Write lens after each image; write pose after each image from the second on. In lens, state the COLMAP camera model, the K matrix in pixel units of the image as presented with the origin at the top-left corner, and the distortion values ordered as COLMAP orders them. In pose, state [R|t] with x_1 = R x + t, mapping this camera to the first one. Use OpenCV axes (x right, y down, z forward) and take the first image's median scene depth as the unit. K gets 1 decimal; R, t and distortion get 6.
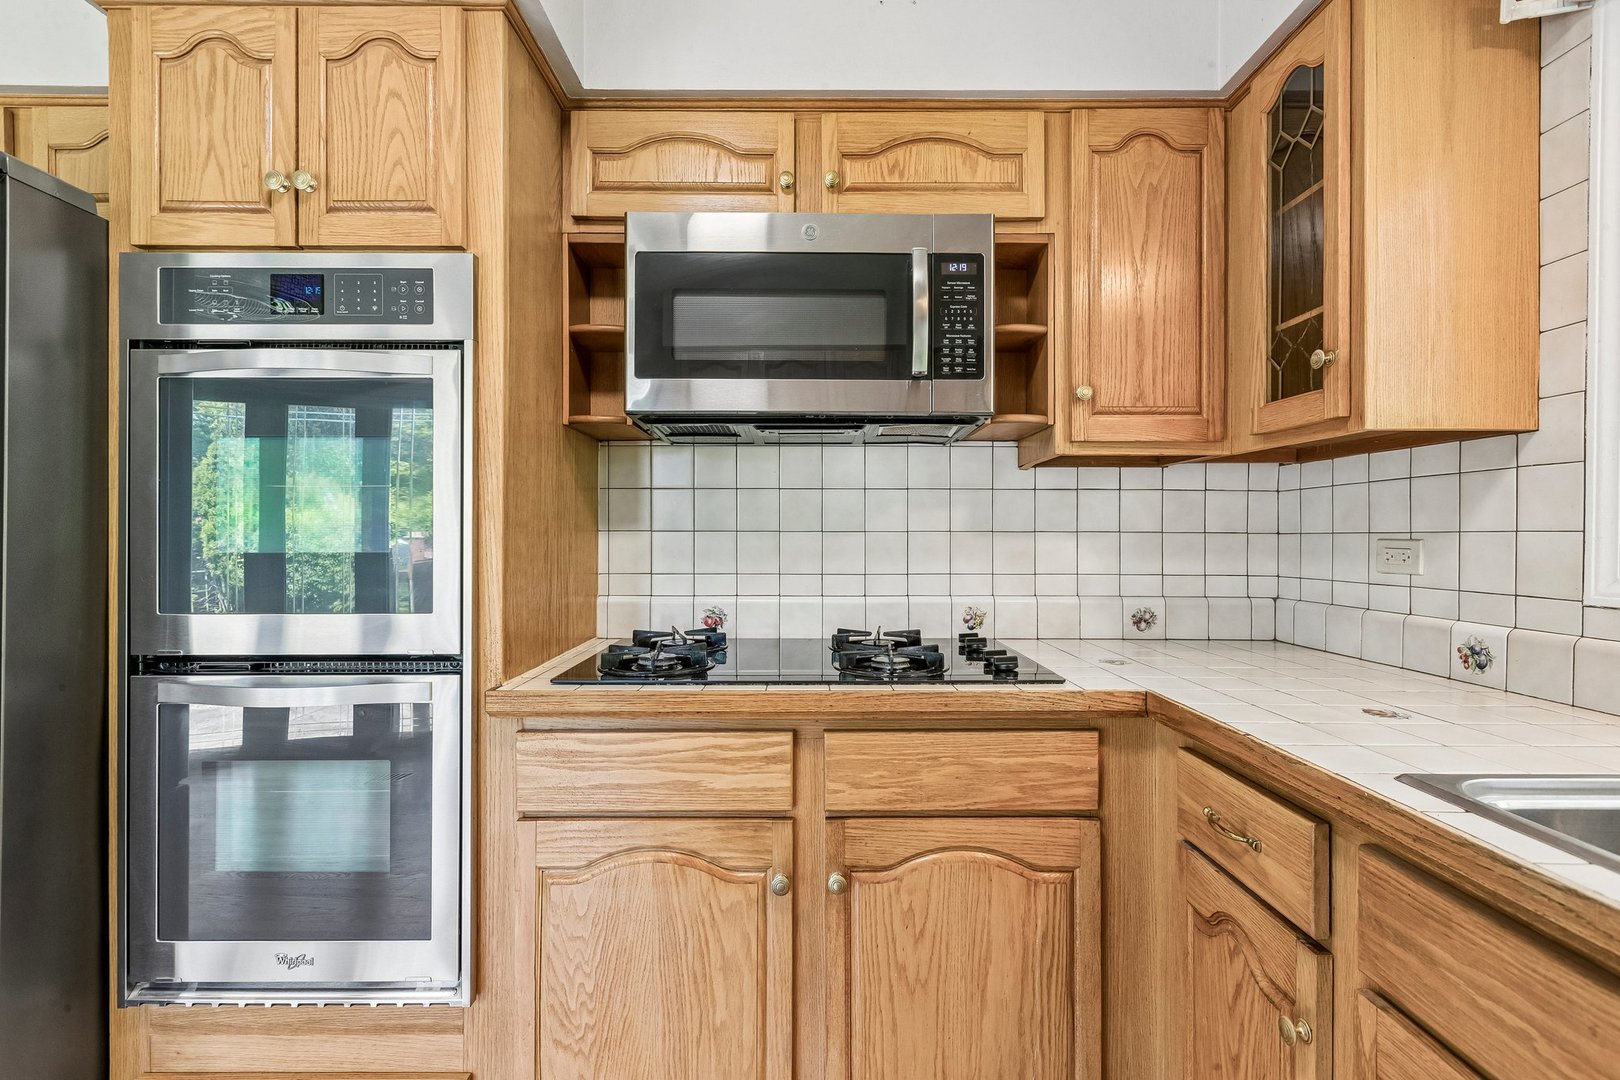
lens RADIAL K [[735.8, 0, 807.7], [0, 735.8, 532.9], [0, 0, 1]] dist [0.005336, 0.000657]
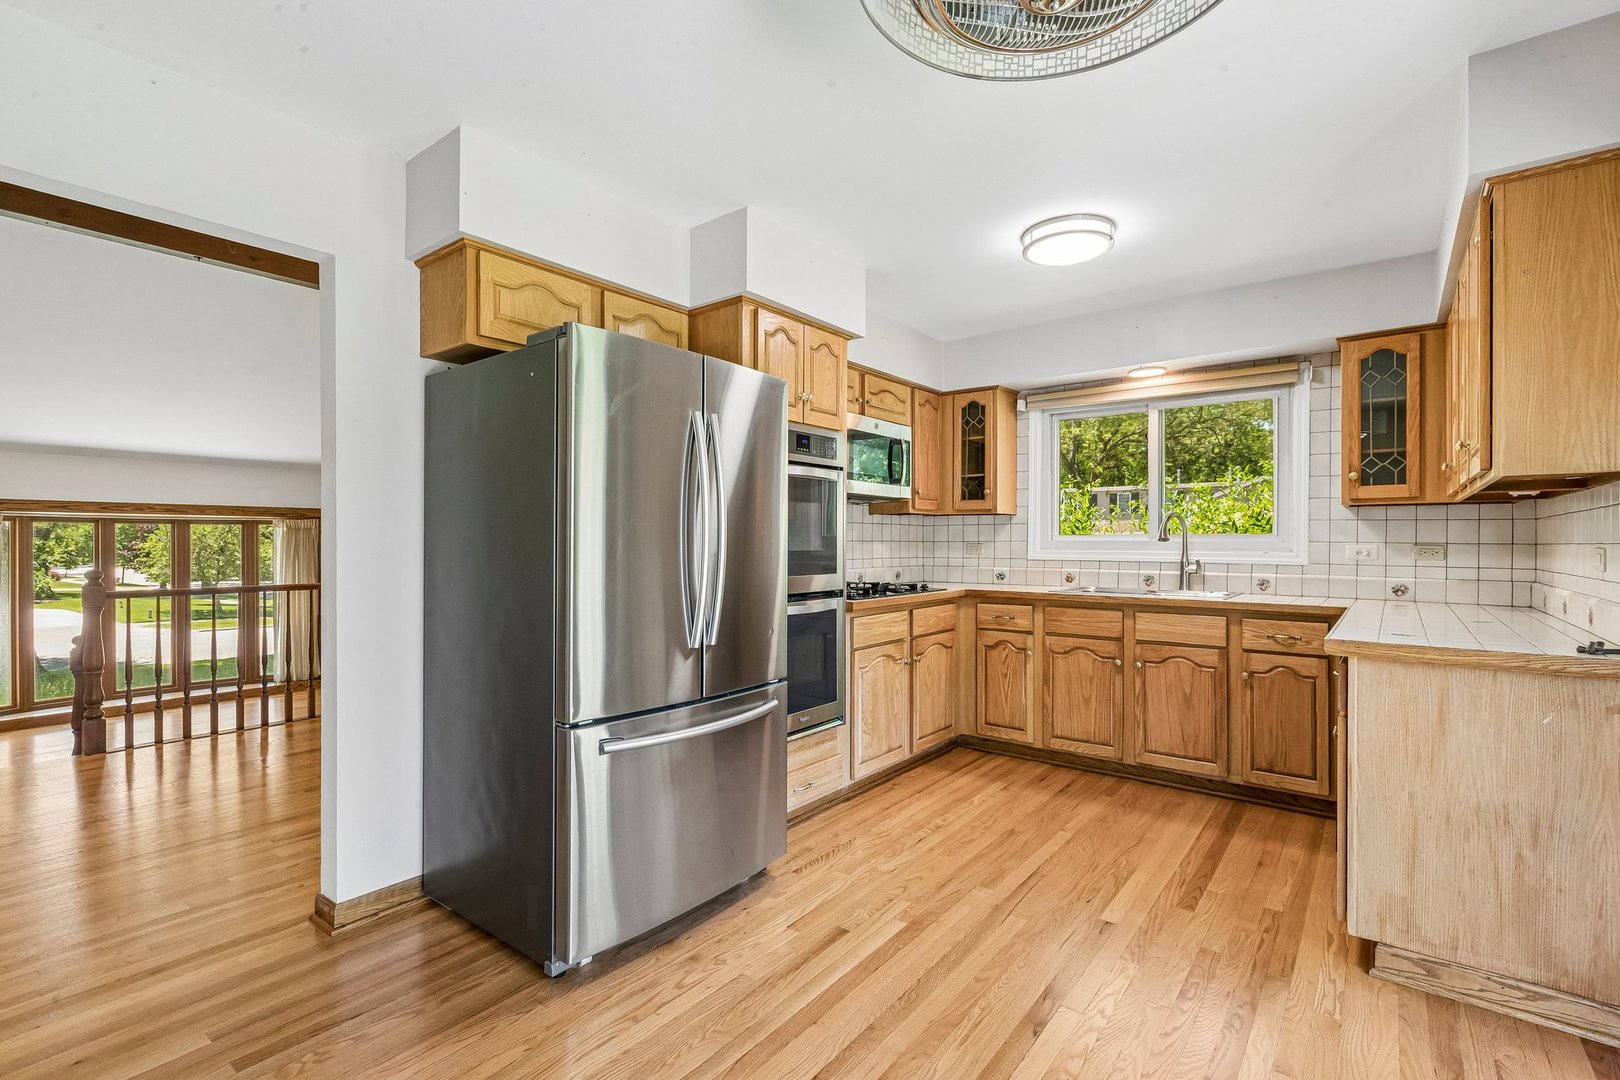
lens RADIAL K [[741.0, 0, 810.0], [0, 741.0, 540.0], [0, 0, 1]] dist [0.000261, 0.000222]
pose [[0.621946, 0.001303, 0.783059, -2.392374], [-0.001393, 0.999999, -0.000557, -0.004371], [-0.783059, -0.000745, 0.621947, -0.486048]]
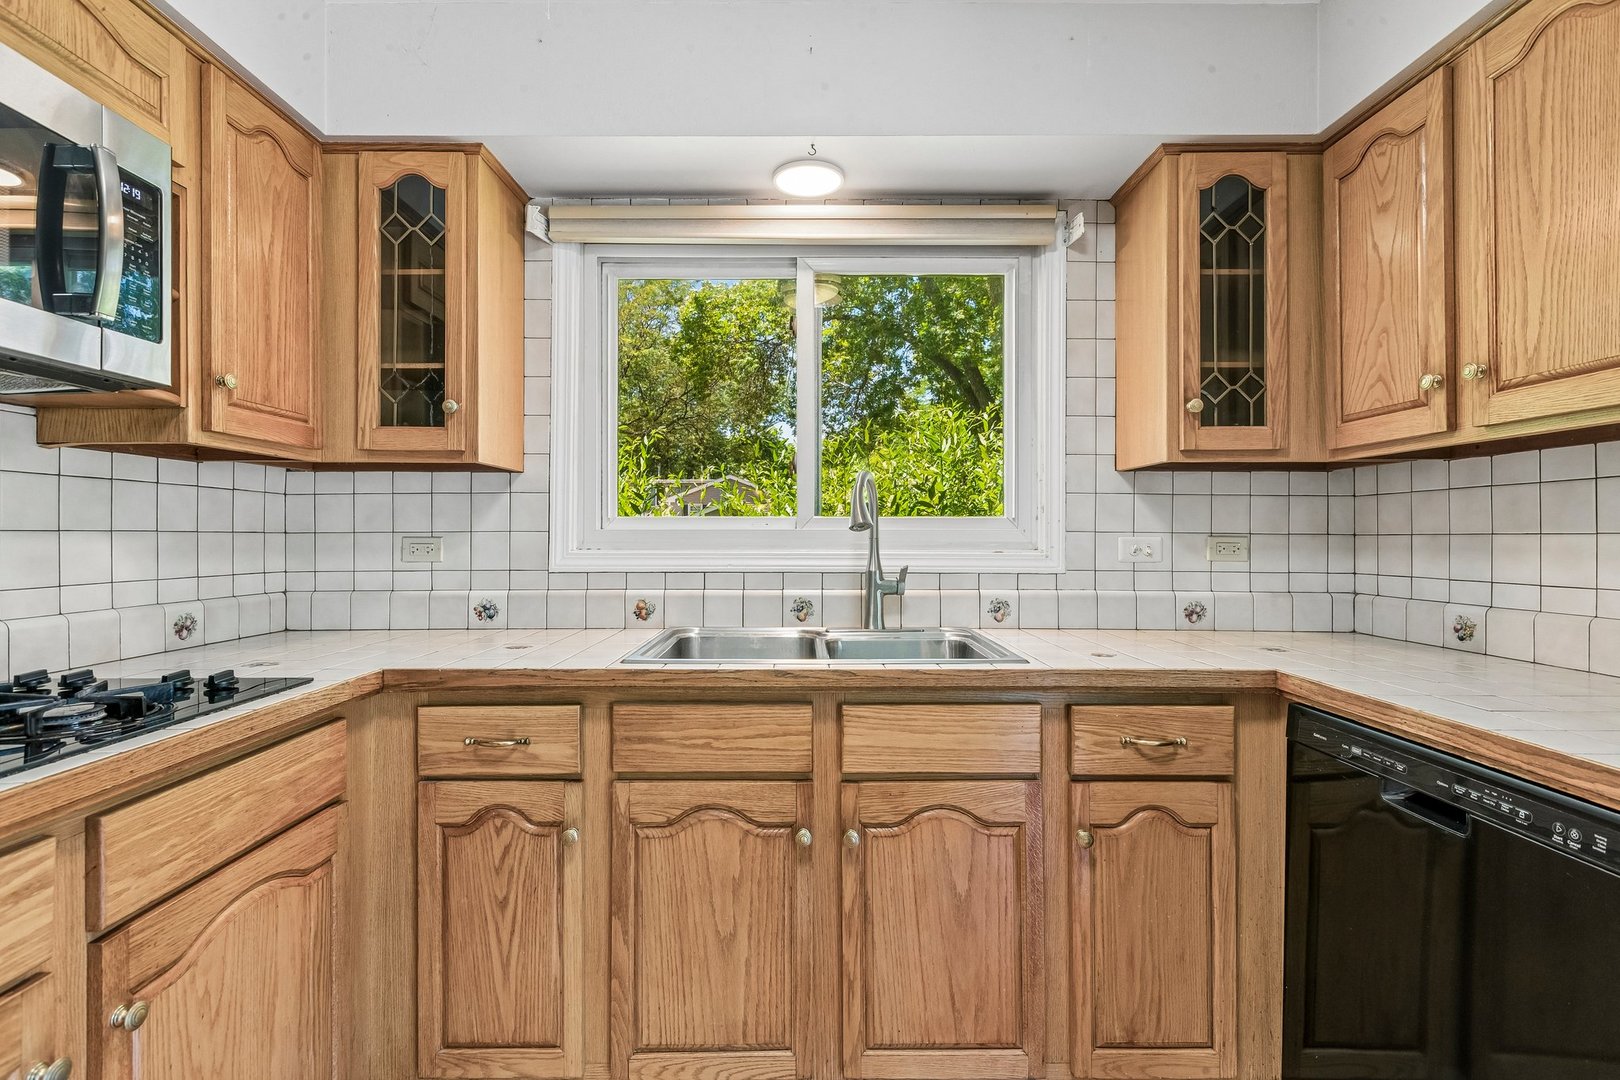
lens RADIAL K [[735.8, 0, 807.7], [0, 735.8, 532.9], [0, 0, 1]] dist [0.005336, 0.000657]
pose [[0.001023, 0.000083, 0.999999, -0.635591], [-0.000169, 1.000000, -0.000082, 0.001193], [-0.999999, -0.000169, 0.001023, 0.309919]]
